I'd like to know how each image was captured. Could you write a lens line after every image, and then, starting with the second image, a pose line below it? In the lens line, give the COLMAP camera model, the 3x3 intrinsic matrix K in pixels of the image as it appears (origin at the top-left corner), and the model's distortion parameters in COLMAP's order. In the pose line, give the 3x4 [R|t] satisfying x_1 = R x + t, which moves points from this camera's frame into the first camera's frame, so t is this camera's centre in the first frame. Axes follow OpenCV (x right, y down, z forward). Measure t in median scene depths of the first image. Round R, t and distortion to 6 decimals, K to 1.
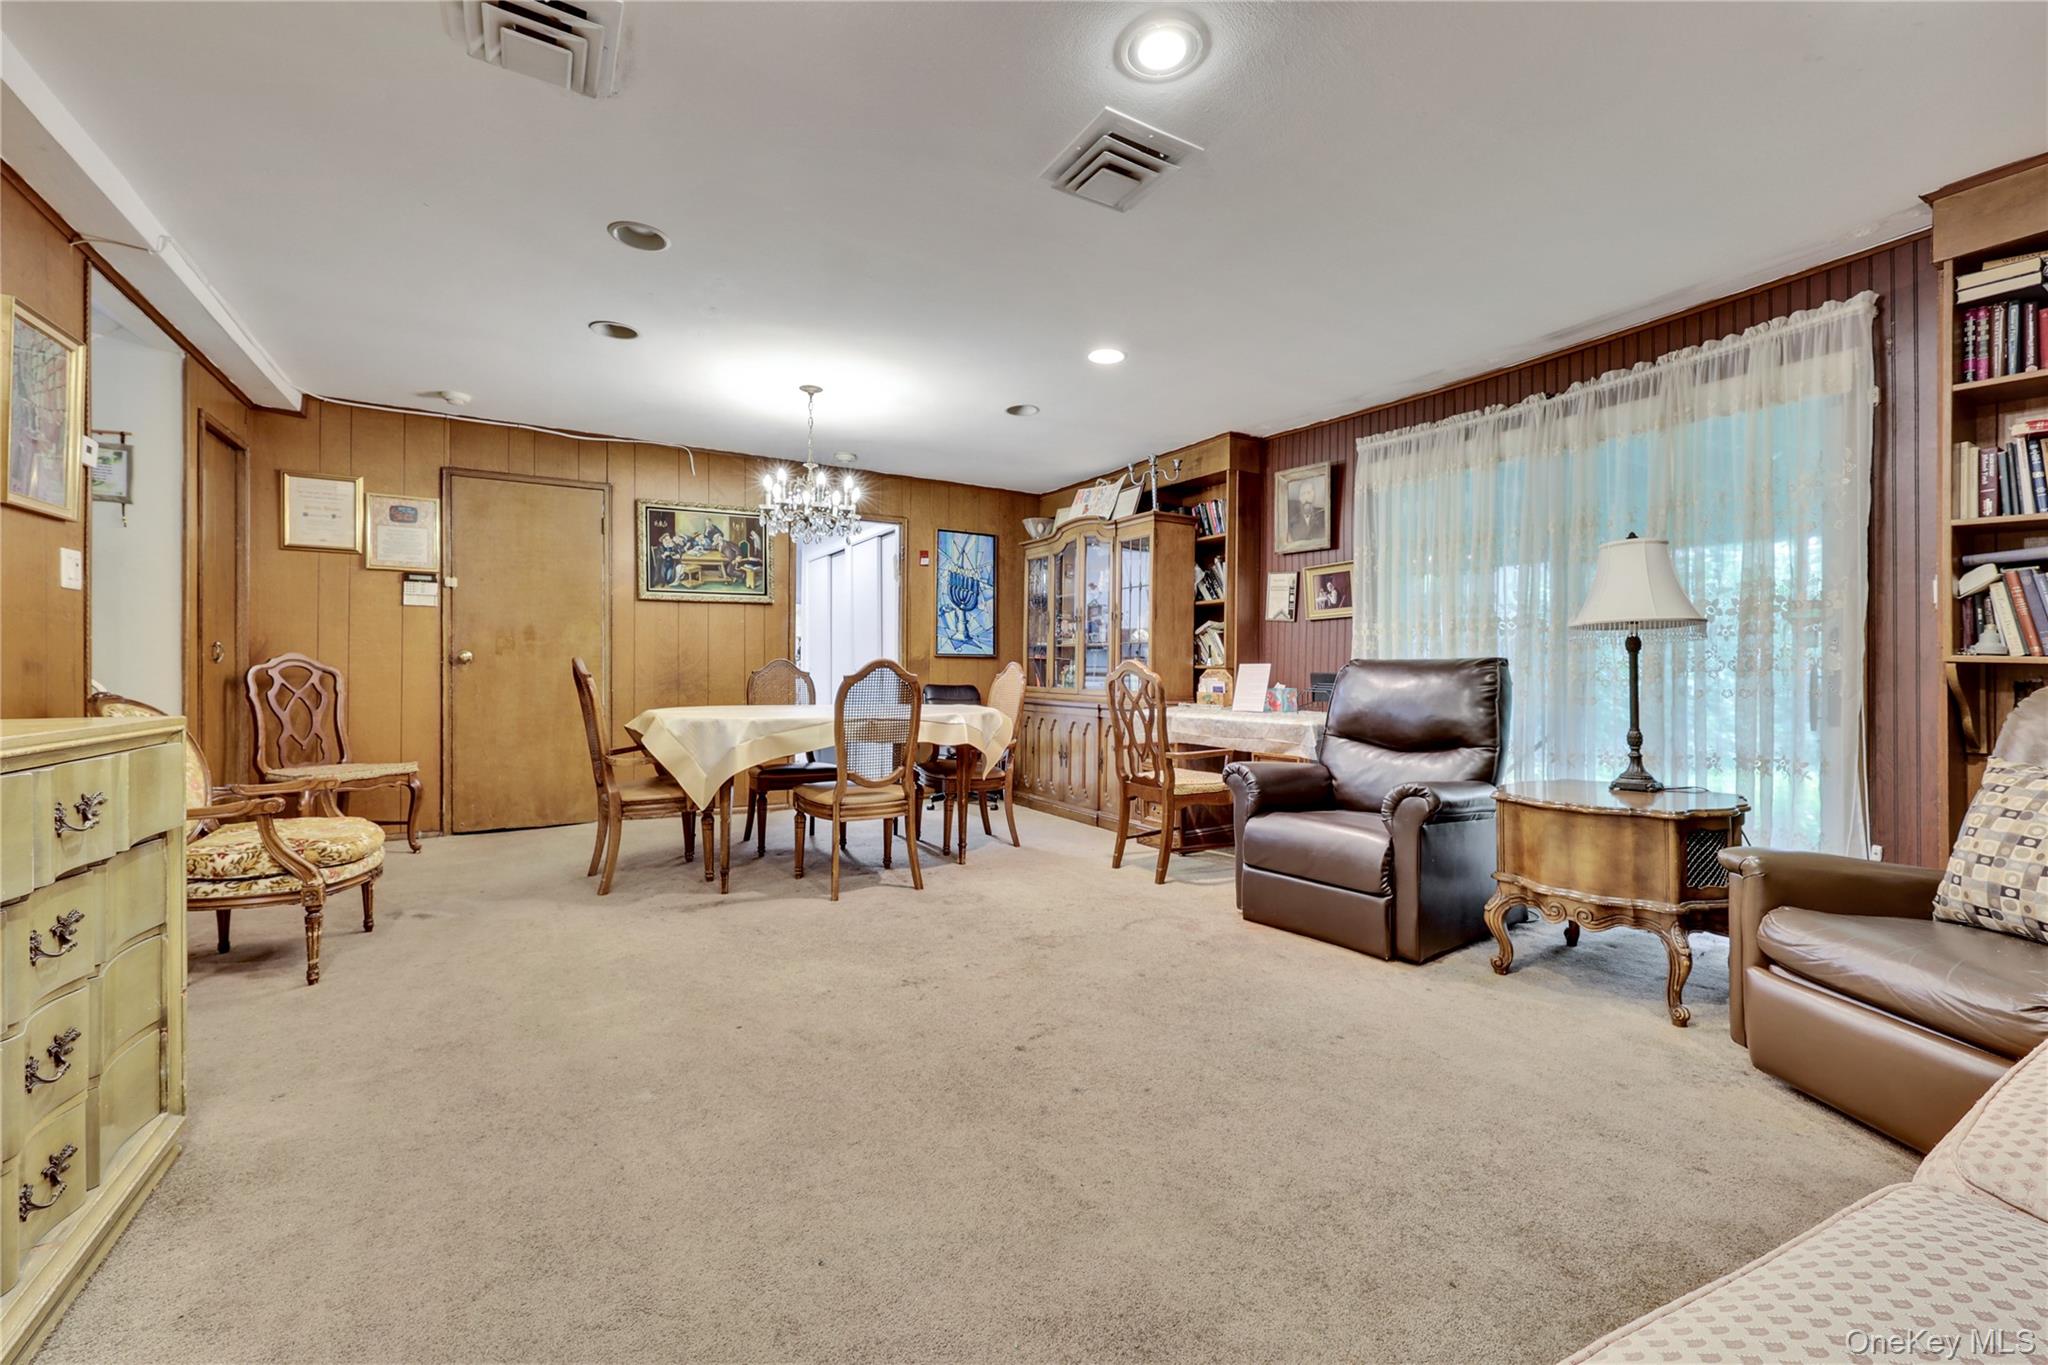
lens RADIAL K [[836.1, 0, 1042.9], [0, 836.1, 665.5], [0, 0, 1]] dist [0.001022, -0.000042]
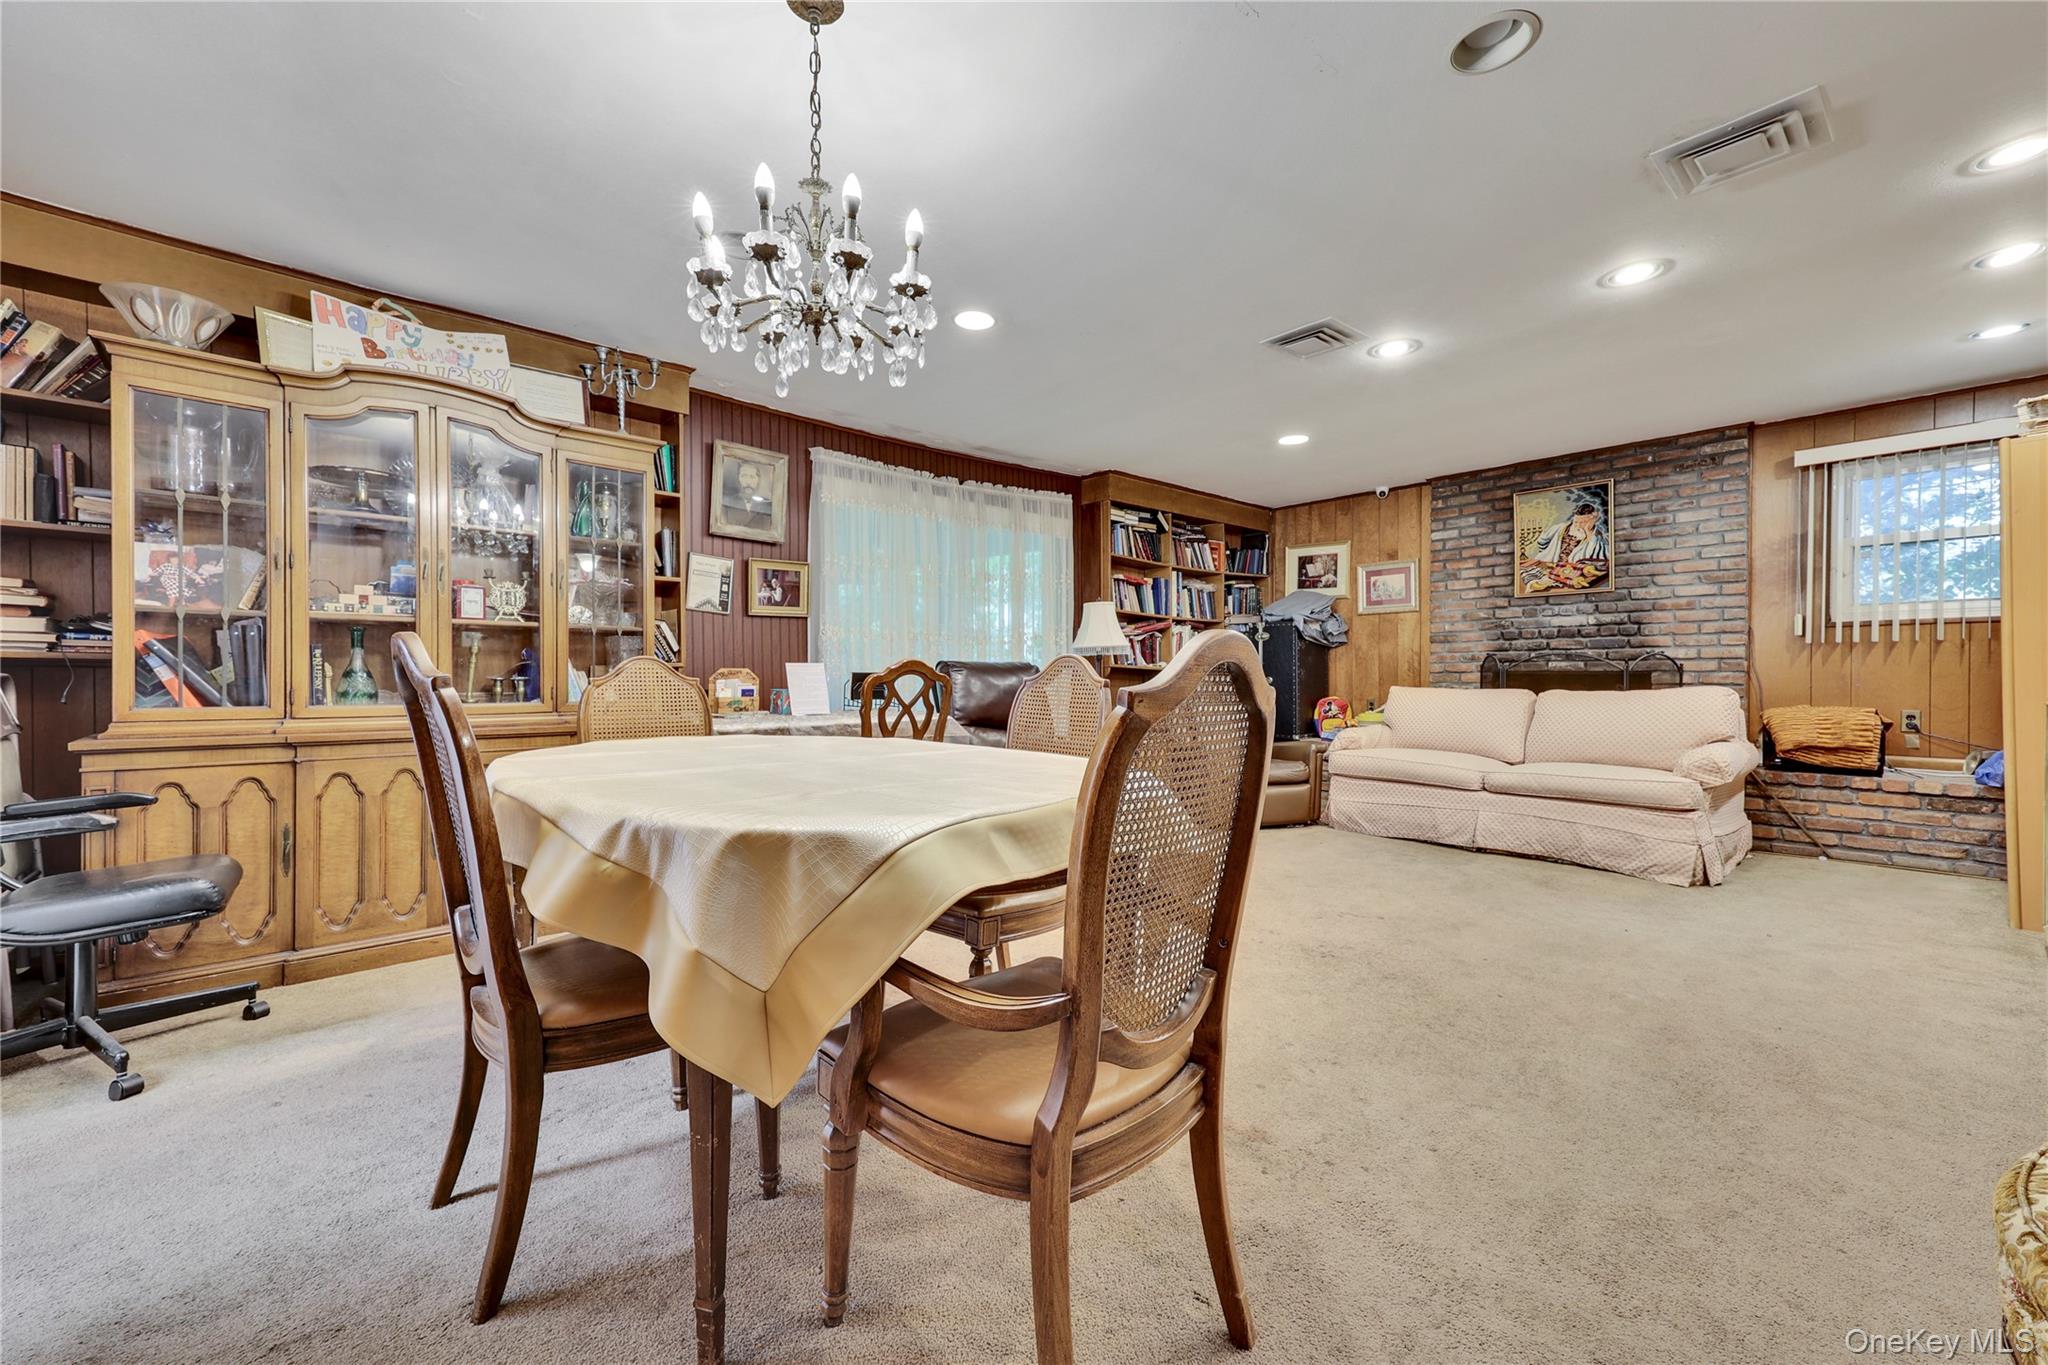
lens RADIAL K [[836.1, 0, 1042.9], [0, 836.1, 665.5], [0, 0, 1]] dist [0.001022, -0.000042]
pose [[-0.173368, 0.006026, 0.984839, -0.751012], [-0.014808, 0.999852, -0.008725, 0.005114], [-0.984746, -0.016097, -0.173253, 0.983059]]
